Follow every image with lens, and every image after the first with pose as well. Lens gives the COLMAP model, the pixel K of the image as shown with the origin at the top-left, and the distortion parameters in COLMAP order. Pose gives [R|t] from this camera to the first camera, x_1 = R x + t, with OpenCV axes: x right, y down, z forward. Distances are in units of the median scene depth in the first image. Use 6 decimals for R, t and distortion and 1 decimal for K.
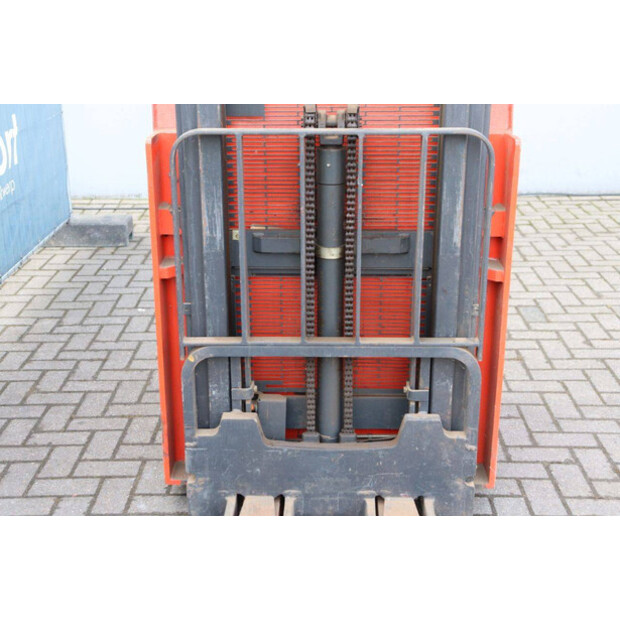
lens RADIAL K [[908.1, 0, 309.0], [0, 908.1, 298.0], [0, 0, 1]] dist [0.088771, 0.000000]
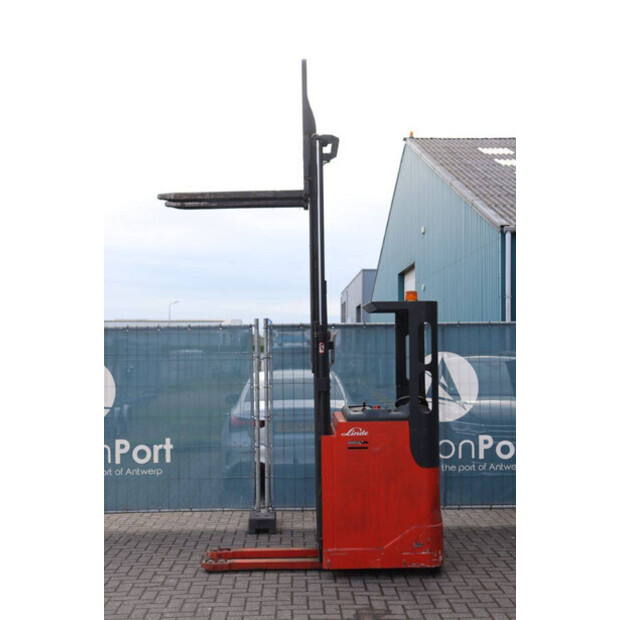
lens RADIAL K [[879.9, 0, 313.9], [0, 879.9, 304.3], [0, 0, 1]] dist [0.100240, 0.000000]
pose [[0.033893, -0.046327, -0.998351, 2.965343], [-0.302787, 0.951503, -0.054432, -0.394254], [0.952455, 0.304133, 0.018222, 0.735043]]
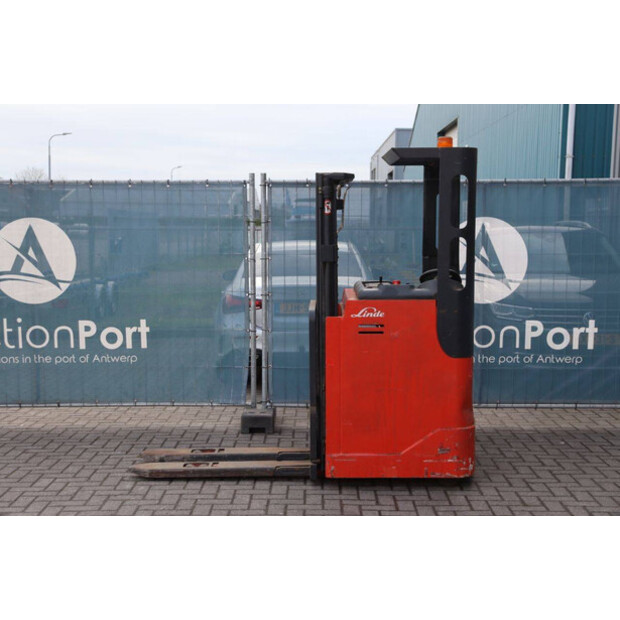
lens RADIAL K [[1010.1, 0, 315.8], [0, 1010.1, 300.7], [0, 0, 1]] dist [0.156516, 0.000000]
pose [[0.009990, 0.079572, -0.996779, 2.711617], [-0.313036, 0.946973, 0.072459, -0.374844], [0.949689, 0.311304, 0.034369, 0.808840]]
